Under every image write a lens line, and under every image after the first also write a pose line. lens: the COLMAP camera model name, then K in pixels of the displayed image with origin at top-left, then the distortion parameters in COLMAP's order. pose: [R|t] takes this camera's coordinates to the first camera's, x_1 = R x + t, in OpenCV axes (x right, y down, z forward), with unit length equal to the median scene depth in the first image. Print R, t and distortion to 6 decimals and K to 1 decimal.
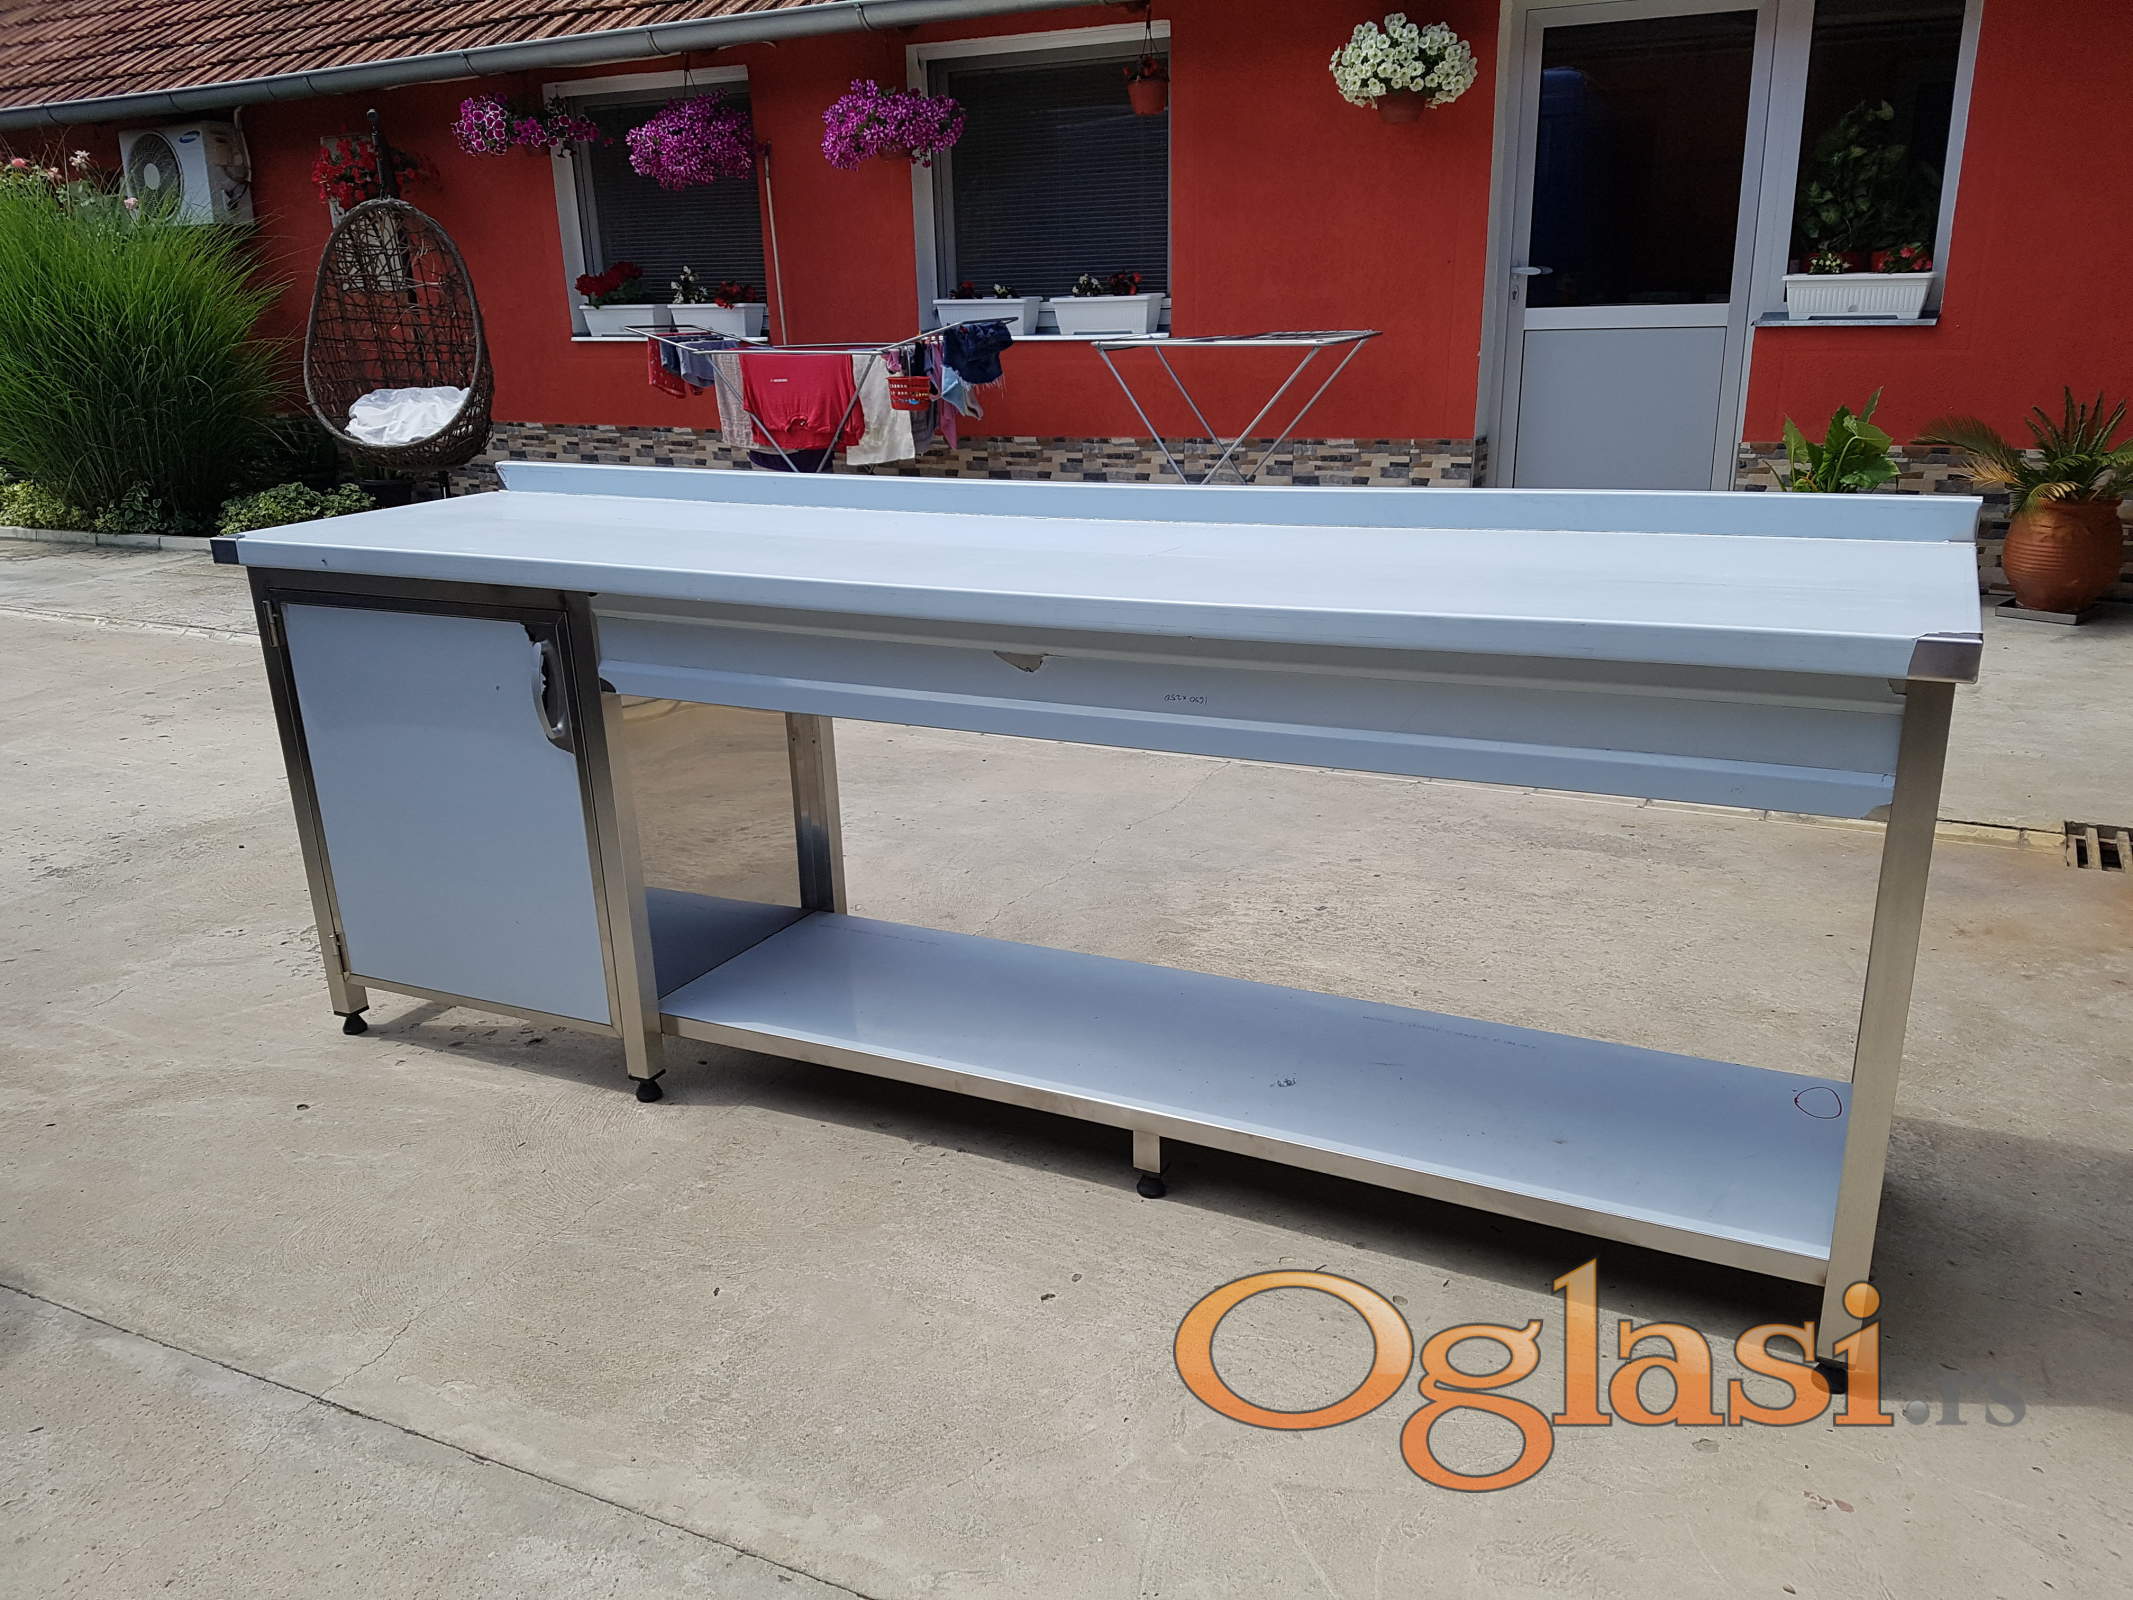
lens RADIAL K [[1620.7, 0, 1064.5], [0, 1620.7, 851.4], [0, 0, 1]] dist [0.191170, -0.294551]
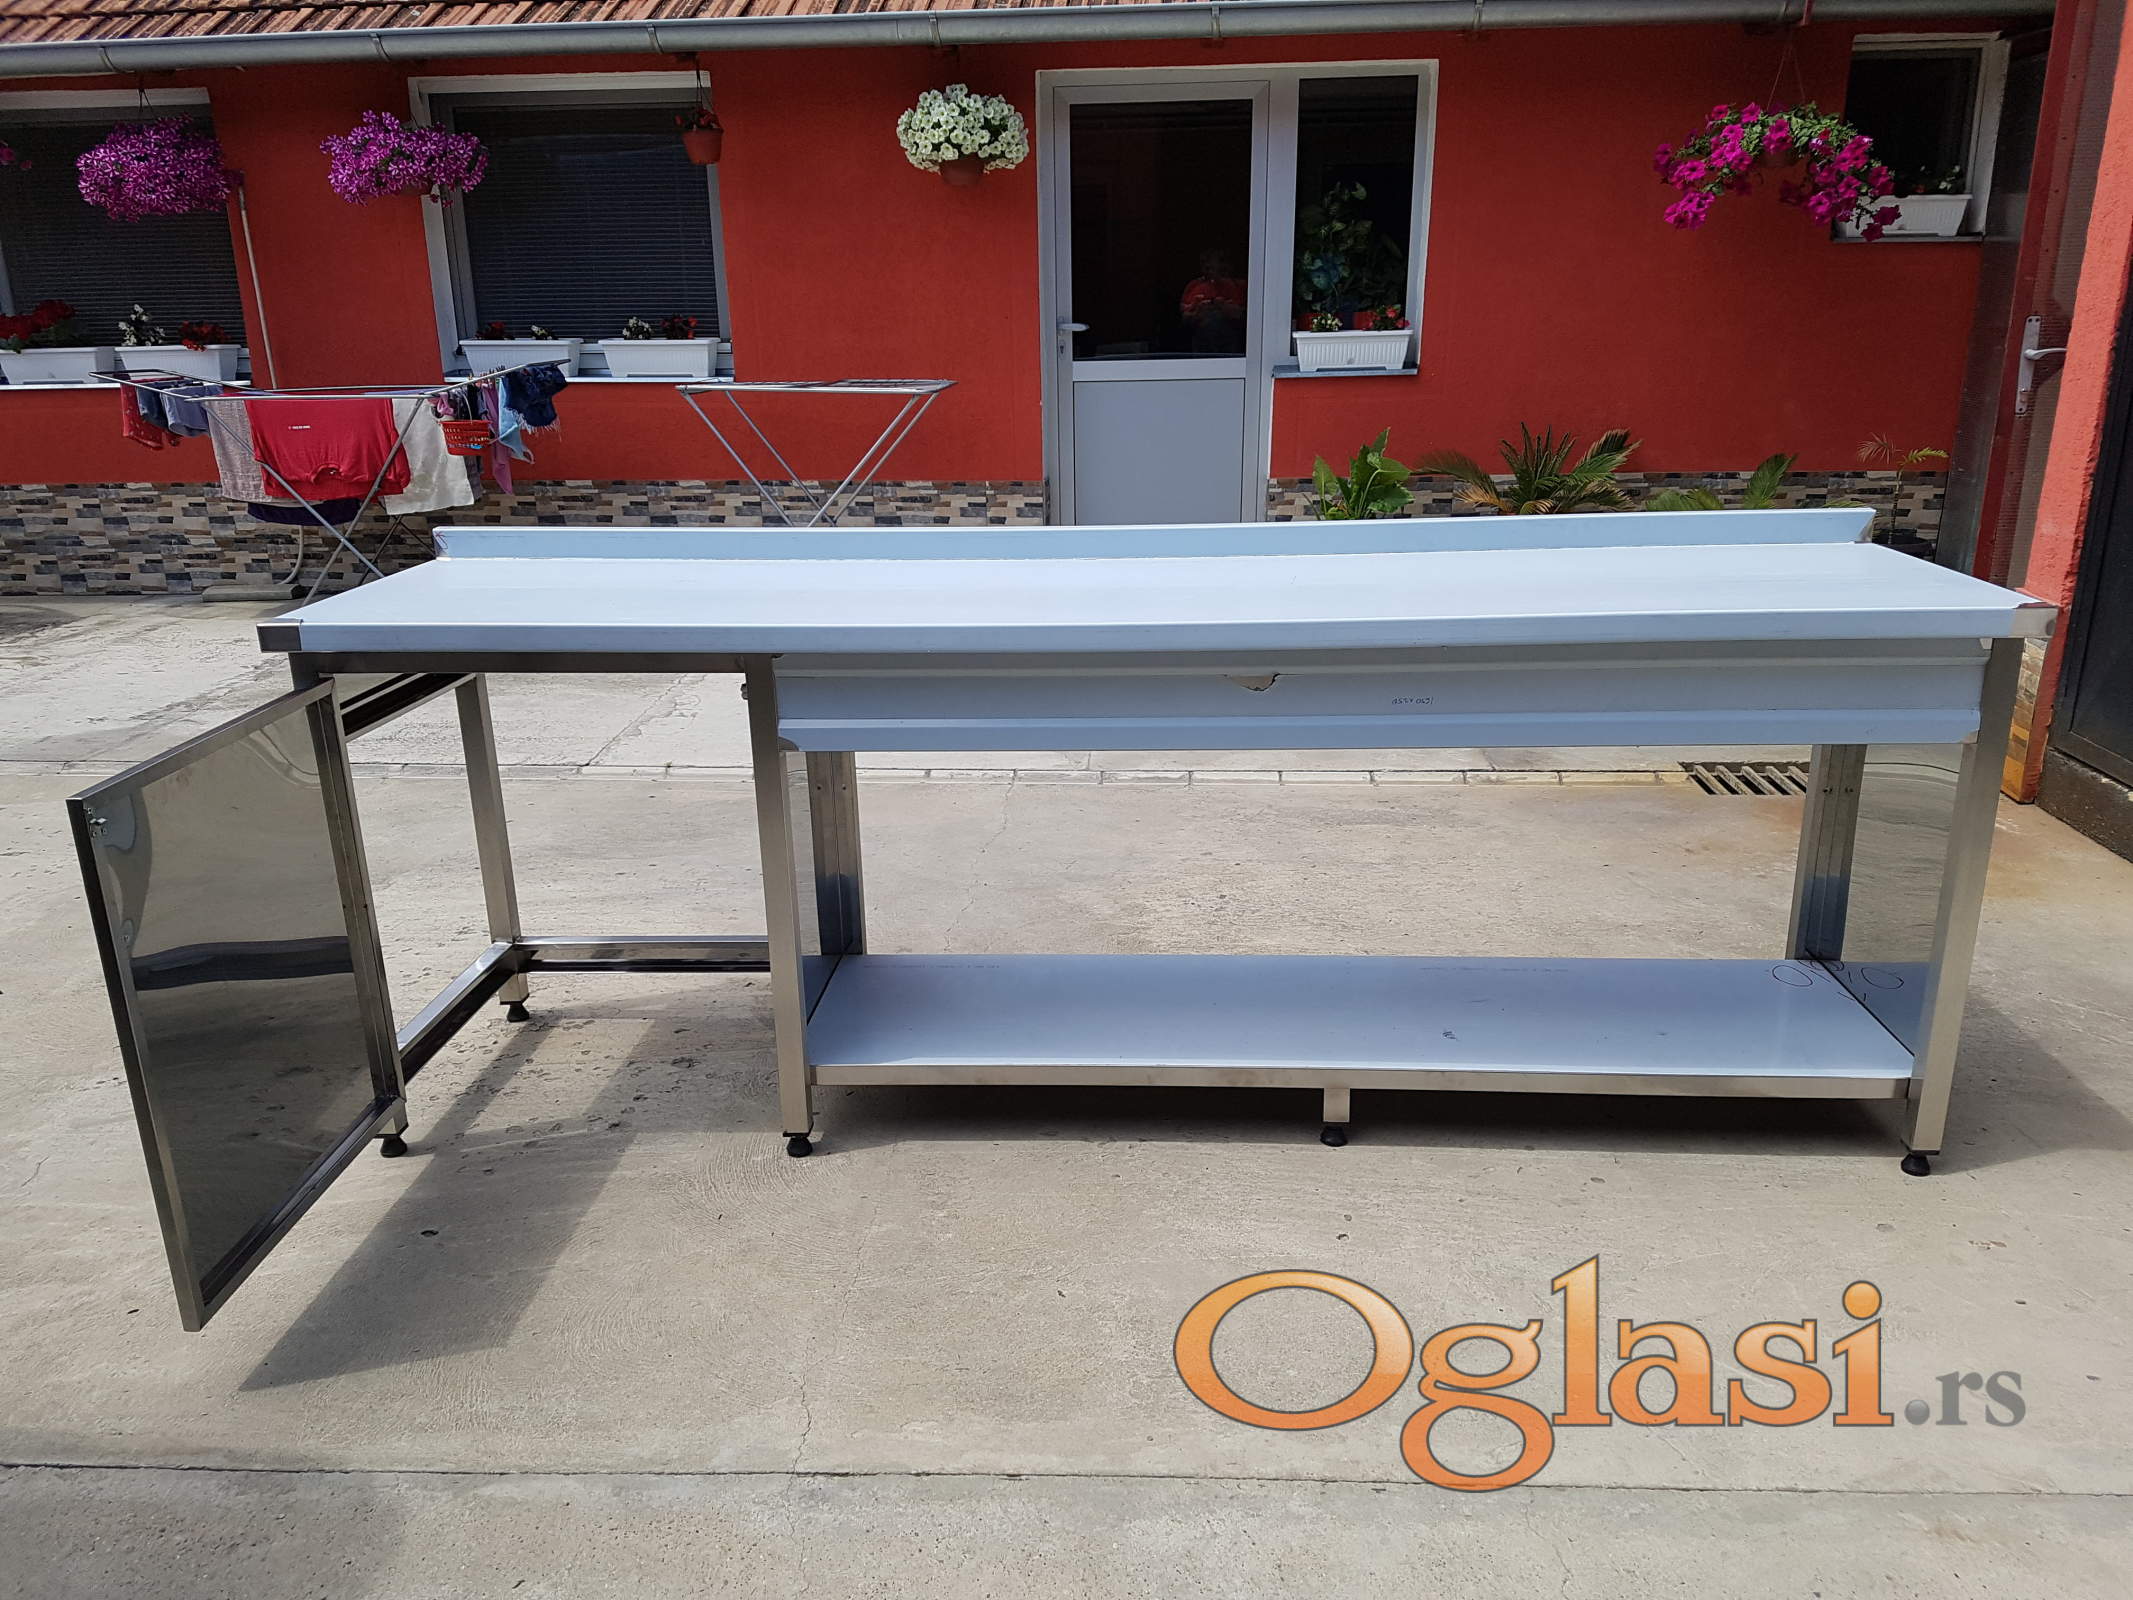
lens RADIAL K [[1620.7, 0, 1064.5], [0, 1620.7, 851.4], [0, 0, 1]] dist [0.191170, -0.294551]
pose [[0.927316, -0.107571, 0.358487, -0.153581], [0.115667, 0.993287, -0.001145, -0.004335], [-0.355958, 0.042527, 0.933534, 0.002424]]
